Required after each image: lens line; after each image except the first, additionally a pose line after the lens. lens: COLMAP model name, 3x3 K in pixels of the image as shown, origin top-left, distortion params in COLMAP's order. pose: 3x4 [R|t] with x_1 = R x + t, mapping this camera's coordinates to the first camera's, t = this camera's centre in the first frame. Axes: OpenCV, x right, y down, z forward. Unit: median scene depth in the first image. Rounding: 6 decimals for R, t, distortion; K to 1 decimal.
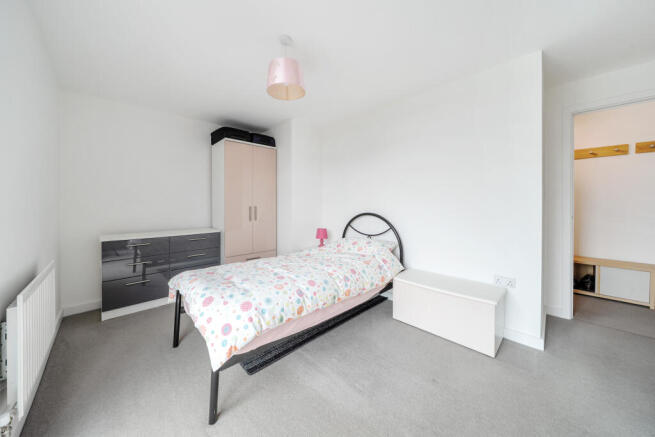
lens RADIAL K [[227.6, 0, 328.4], [0, 227.6, 206.1], [0, 0, 1]] dist [-0.000848, -0.000029]
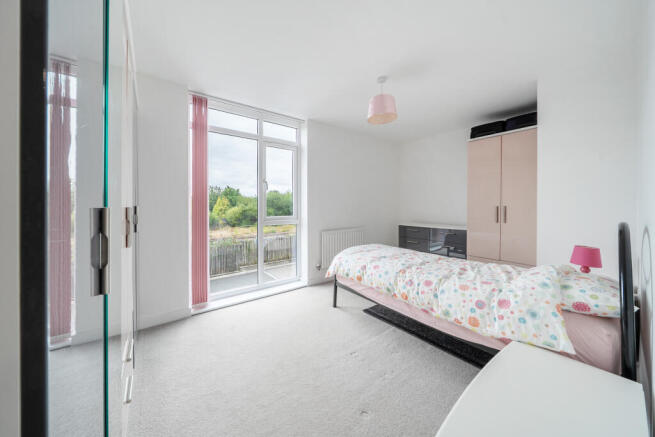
lens RADIAL K [[227.6, 0, 328.4], [0, 227.6, 206.1], [0, 0, 1]] dist [-0.000848, -0.000029]
pose [[-0.123151, 0.000600, -0.992388, 0.903531], [-0.003827, 0.999992, 0.001079, 0.003967], [0.992381, 0.003930, -0.123148, 0.675637]]
